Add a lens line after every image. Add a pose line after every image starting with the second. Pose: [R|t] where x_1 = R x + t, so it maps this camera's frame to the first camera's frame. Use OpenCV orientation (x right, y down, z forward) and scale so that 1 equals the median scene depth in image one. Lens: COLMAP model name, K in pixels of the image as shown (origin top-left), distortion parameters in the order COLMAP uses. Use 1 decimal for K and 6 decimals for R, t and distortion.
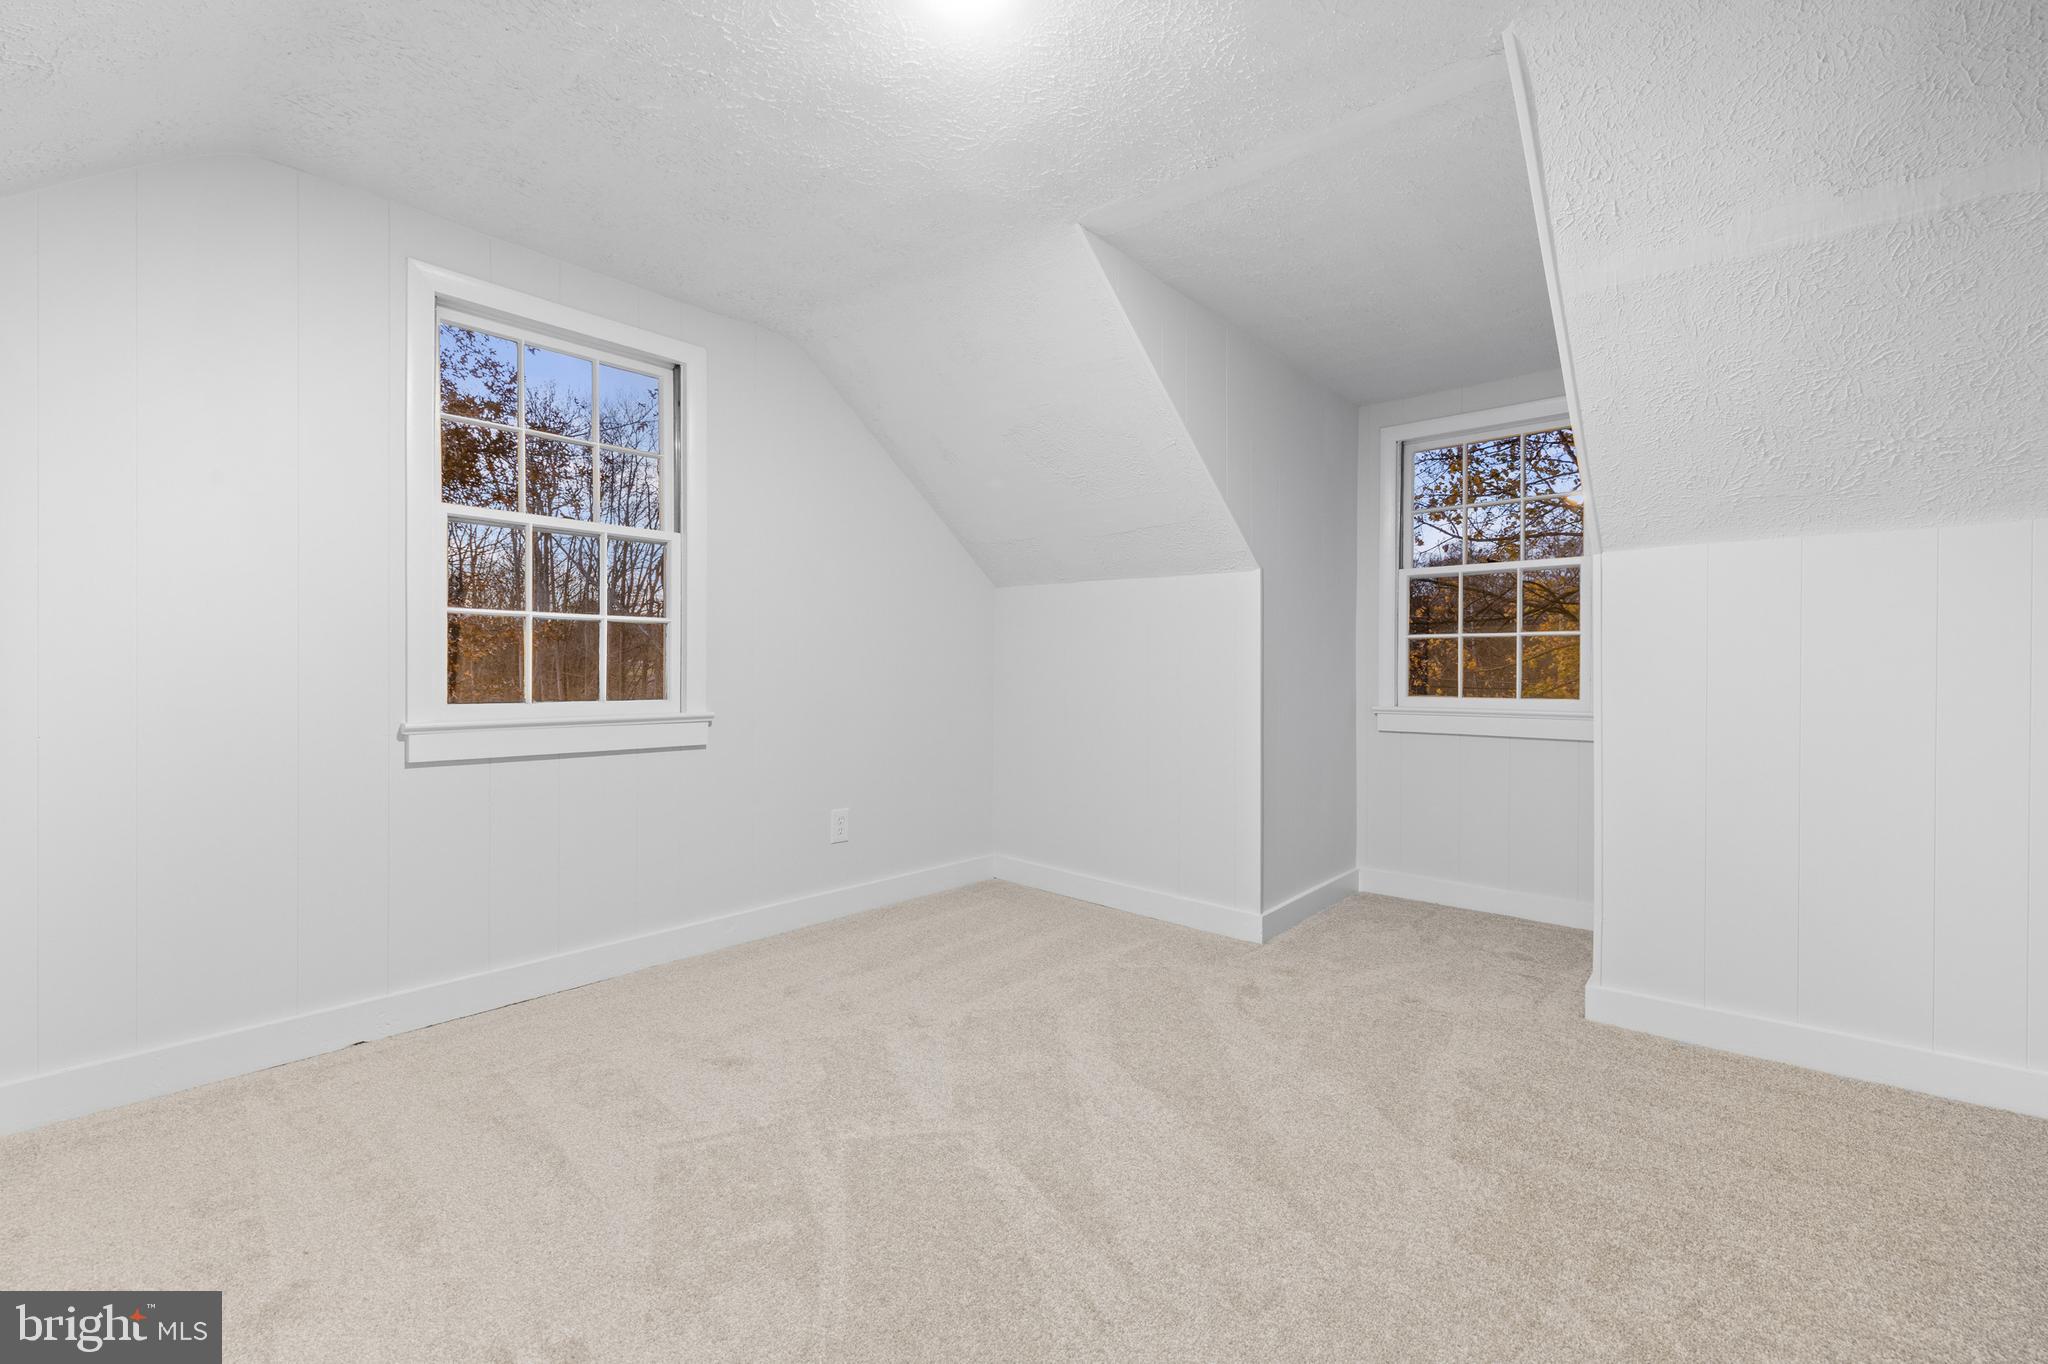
lens RADIAL K [[865.3, 0, 1002.0], [0, 865.3, 674.2], [0, 0, 1]] dist [0.000816, 0.000862]
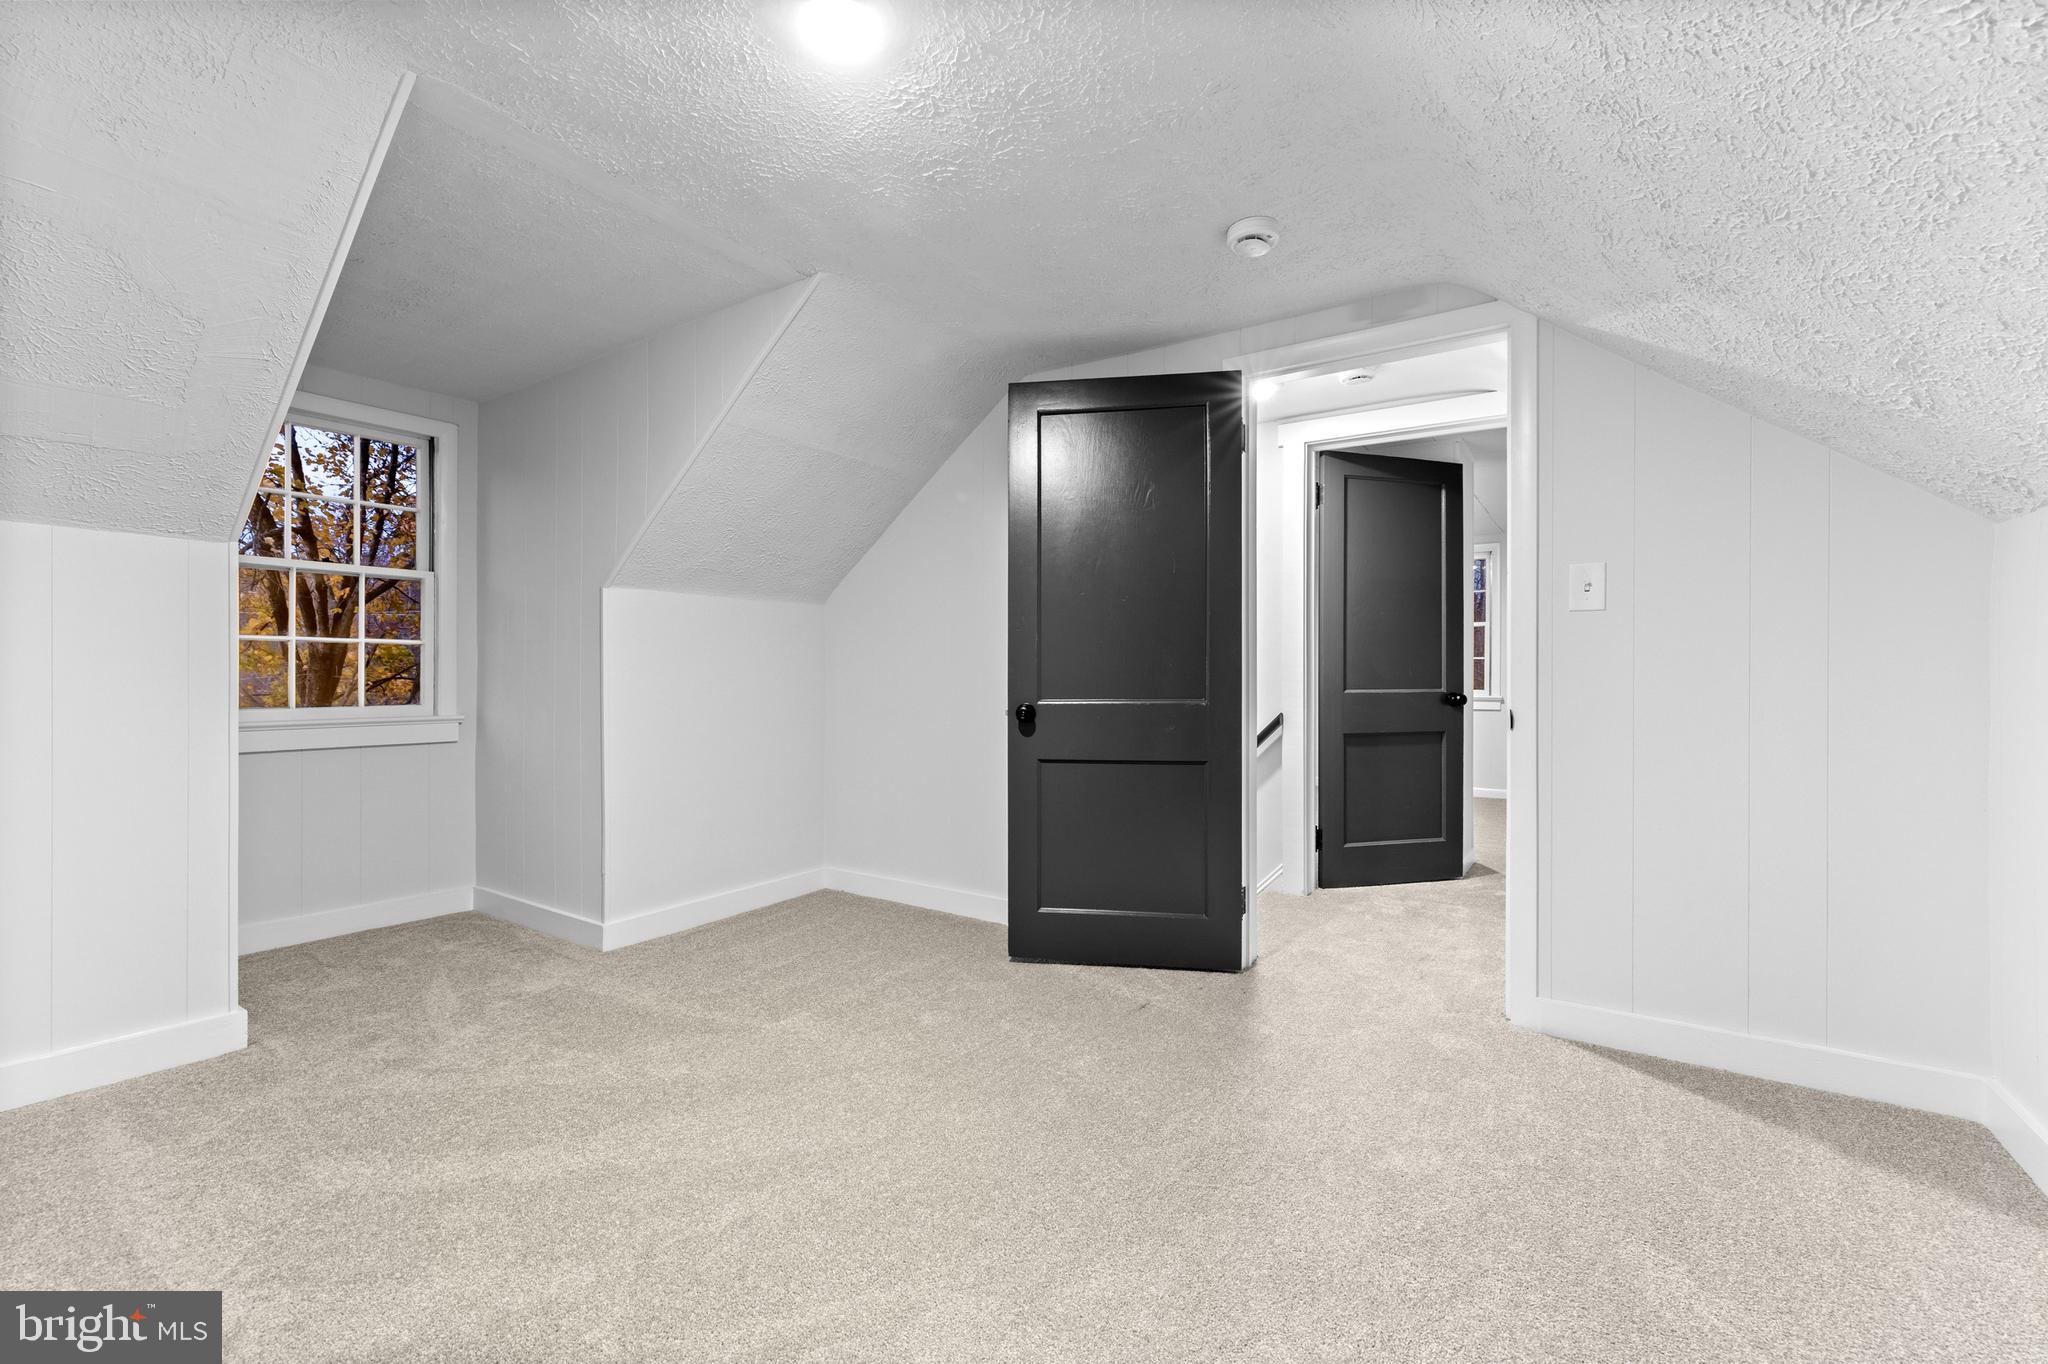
lens RADIAL K [[865.3, 0, 1025.8], [0, 865.3, 676.7], [0, 0, 1]] dist [0.000816, 0.000862]
pose [[-0.116820, -0.006094, 0.993134, -0.585268], [0.006680, 0.999954, 0.006922, -0.009041], [-0.993131, 0.007443, -0.116774, 0.475581]]
